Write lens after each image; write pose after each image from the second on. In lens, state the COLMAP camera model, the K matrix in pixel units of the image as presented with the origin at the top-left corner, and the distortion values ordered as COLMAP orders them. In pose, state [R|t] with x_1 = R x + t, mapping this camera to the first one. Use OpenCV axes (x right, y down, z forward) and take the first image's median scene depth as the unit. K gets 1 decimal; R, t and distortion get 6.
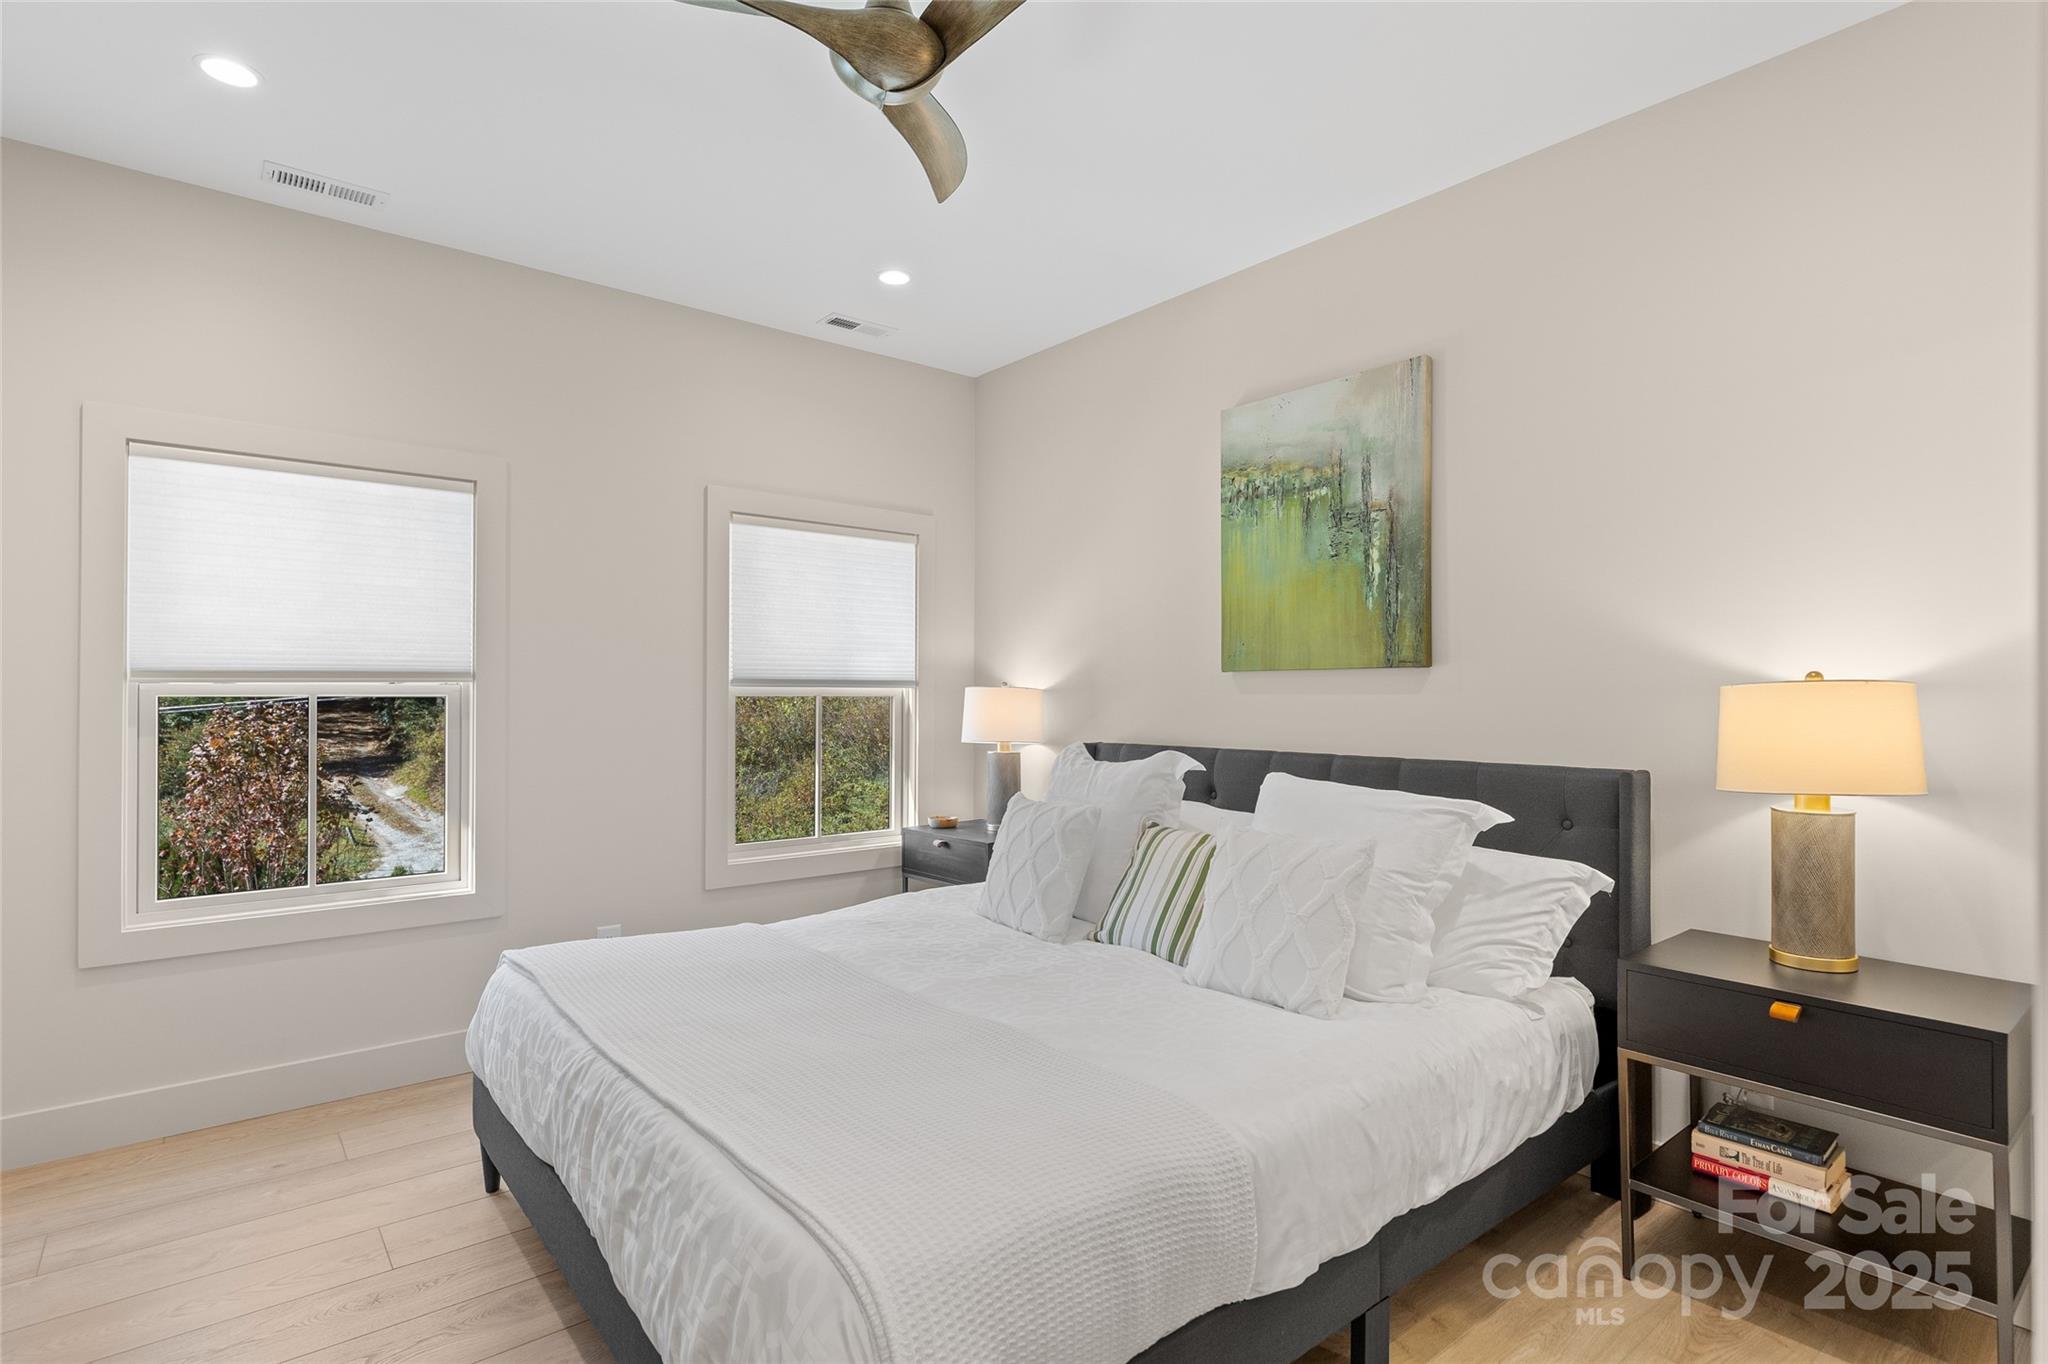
lens RADIAL K [[1024.7, 0, 1027.7], [0, 1024.7, 690.9], [0, 0, 1]] dist [-0.002743, -0.000288]
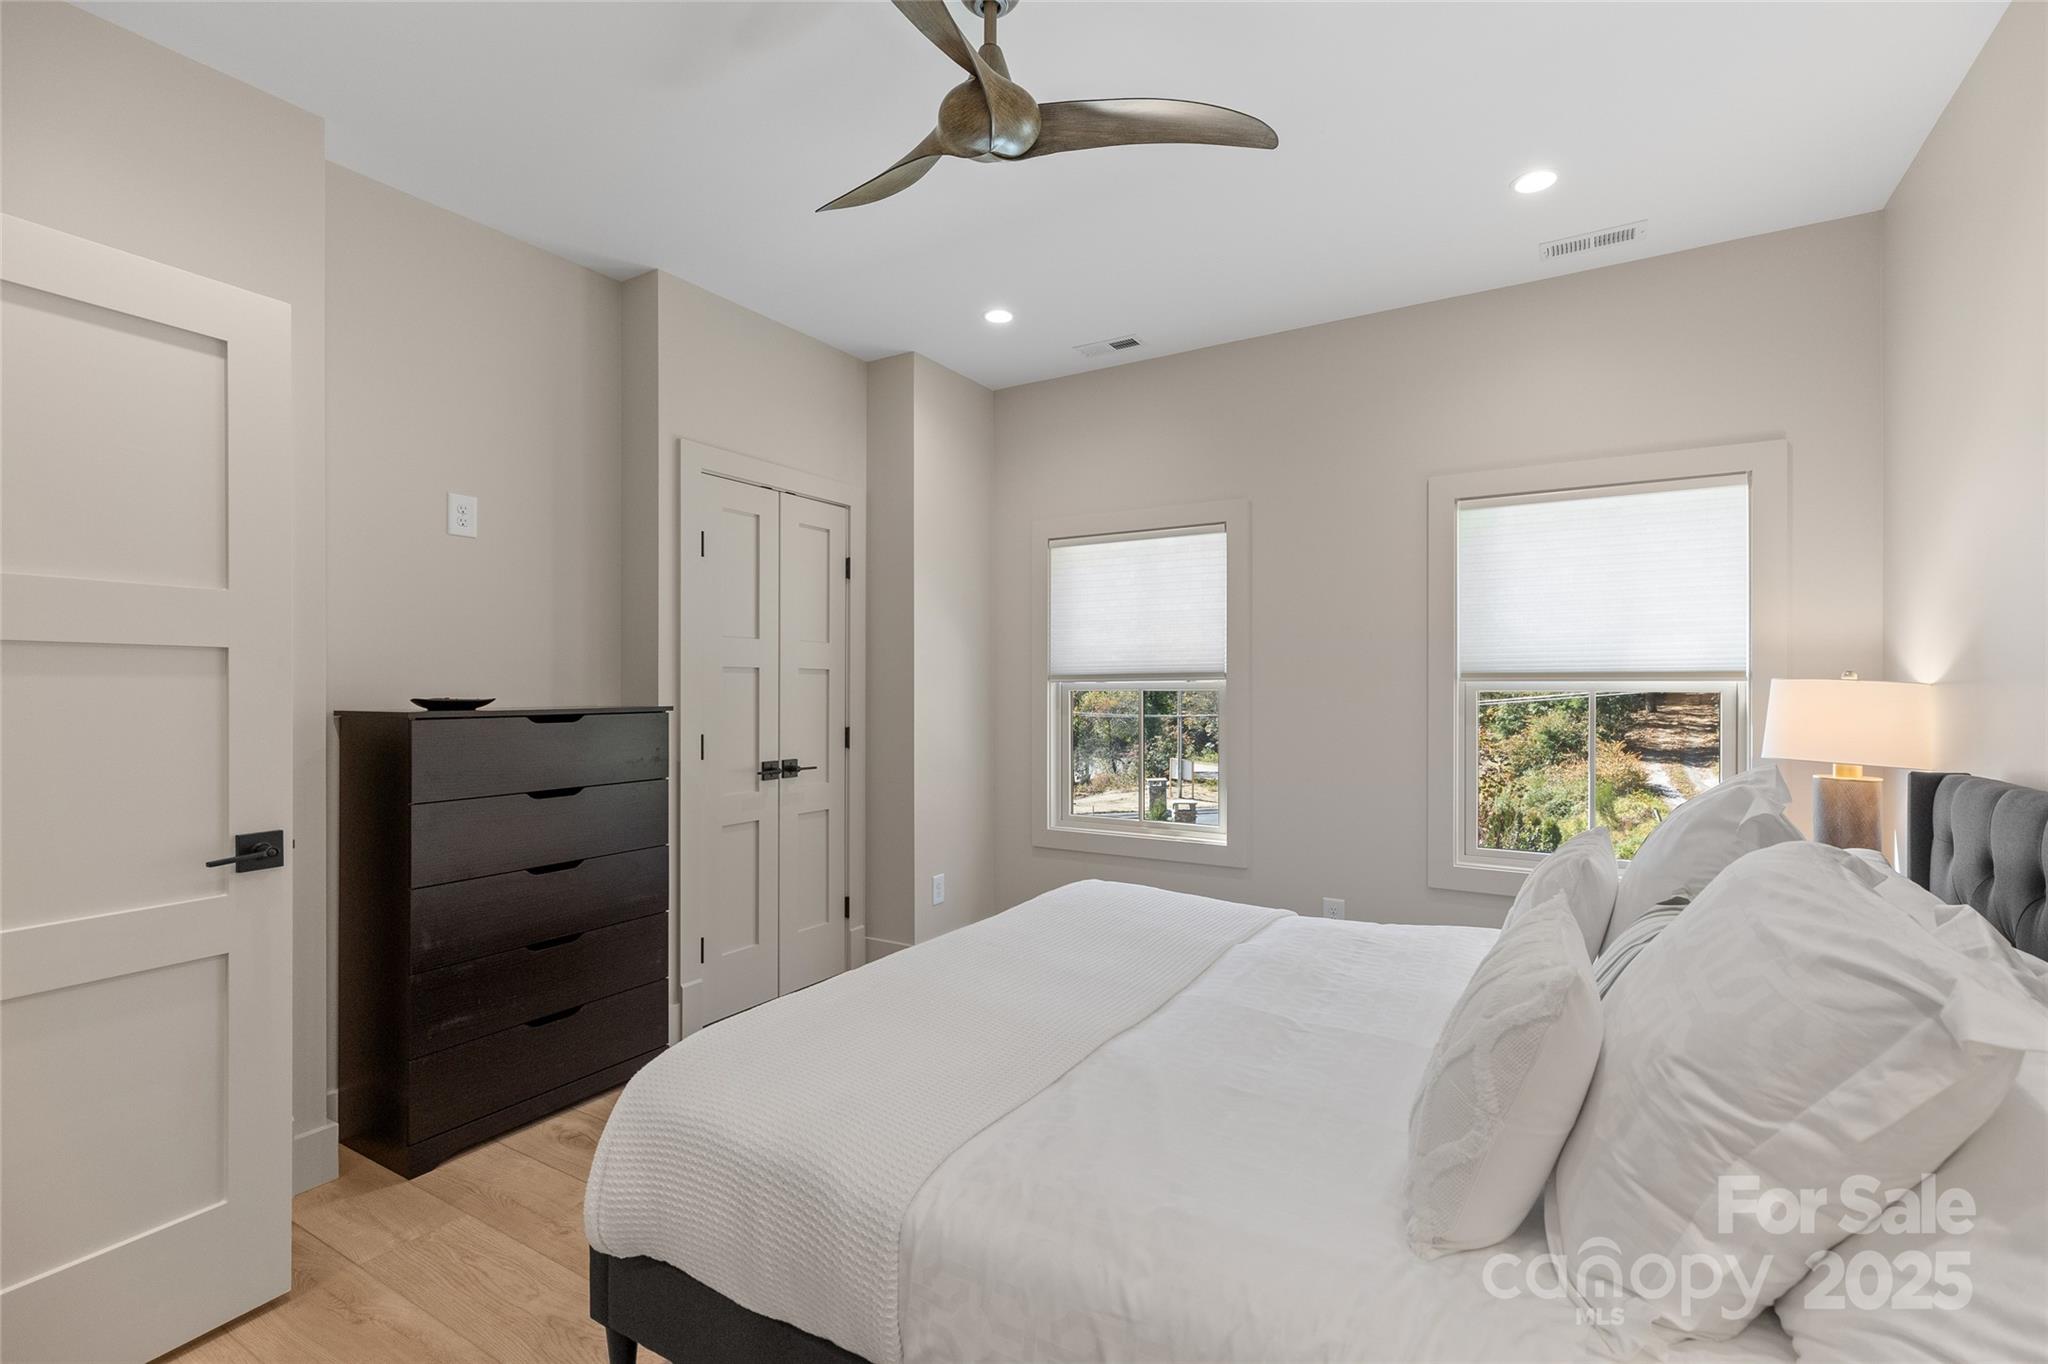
lens RADIAL K [[928.0, 0, 1026.0], [0, 928.0, 681.9], [0, 0, 1]] dist [0.003644, 0.000638]
pose [[0.310912, -0.006638, -0.950416, 0.358463], [0.003132, 0.999977, -0.005960, 0.000028], [0.950434, -0.001124, 0.310925, 0.303534]]
